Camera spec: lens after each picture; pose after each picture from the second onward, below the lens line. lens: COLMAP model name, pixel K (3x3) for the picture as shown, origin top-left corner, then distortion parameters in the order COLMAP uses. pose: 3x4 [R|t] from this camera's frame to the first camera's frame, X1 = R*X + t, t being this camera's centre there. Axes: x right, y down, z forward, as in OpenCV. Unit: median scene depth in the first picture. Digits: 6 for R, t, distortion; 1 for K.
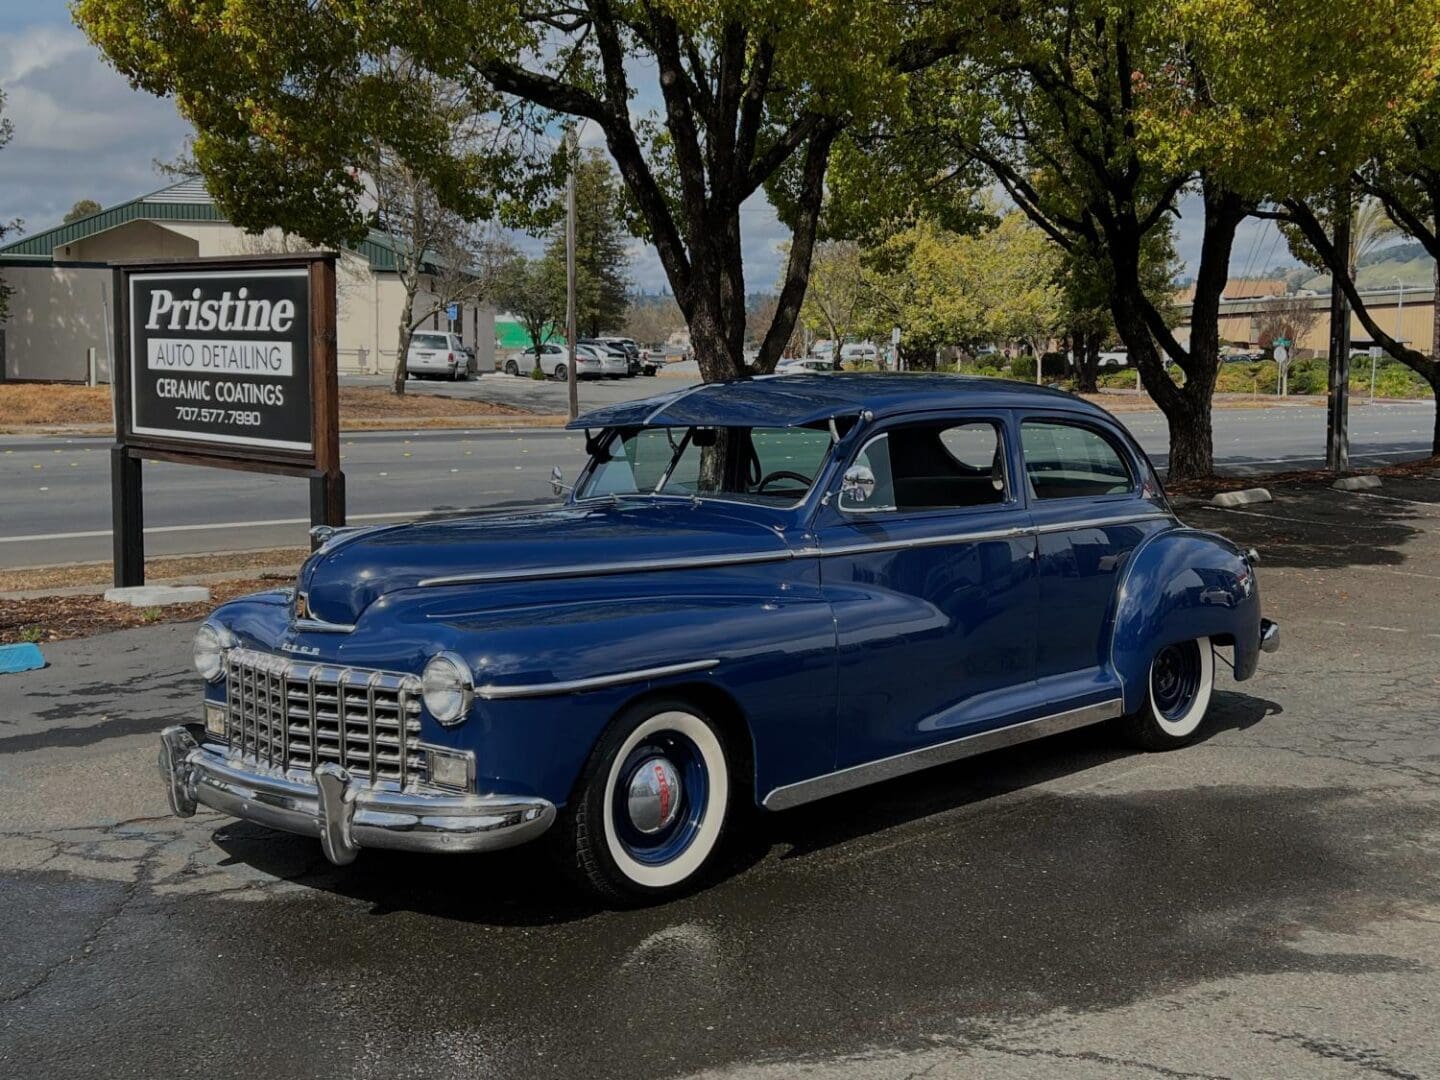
lens RADIAL K [[1901.4, 0, 730.4], [0, 1901.4, 563.2], [0, 0, 1]] dist [0.106539, -0.065901]
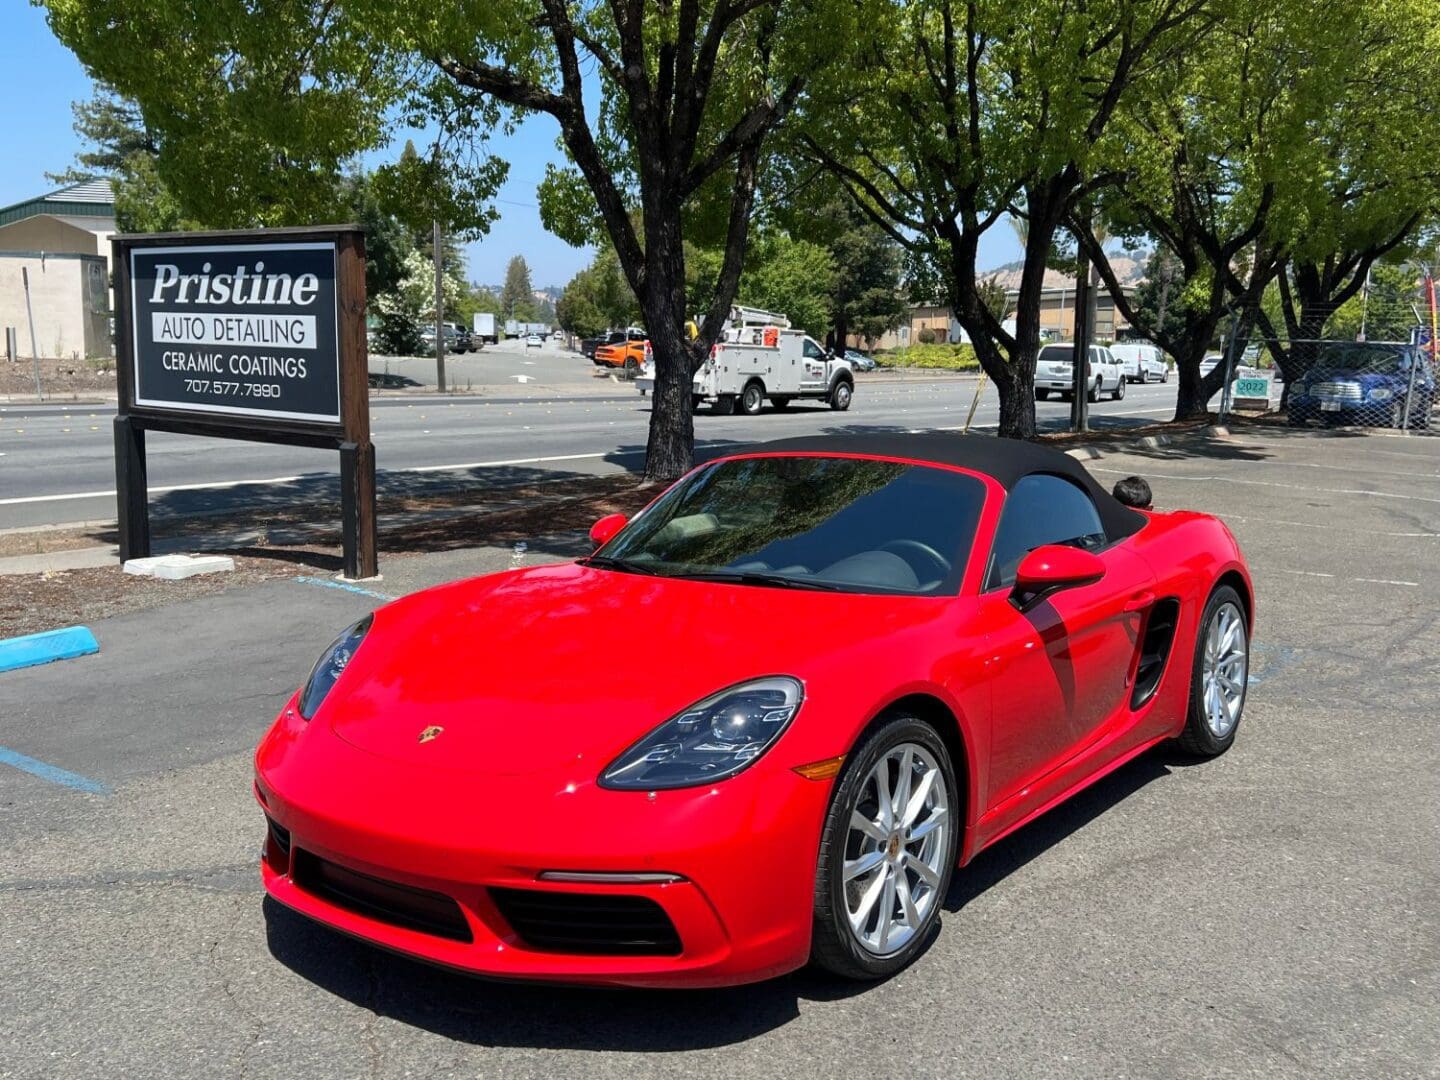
lens RADIAL K [[1470.8, 0, 717.5], [0, 1470.8, 562.7], [0, 0, 1]] dist [0.088644, -0.178379]
pose [[0.989623, -0.017968, 0.142559, -0.124995], [0.011939, 0.999002, 0.043029, -0.014780], [-0.143189, -0.040881, 0.988851, 0.176117]]
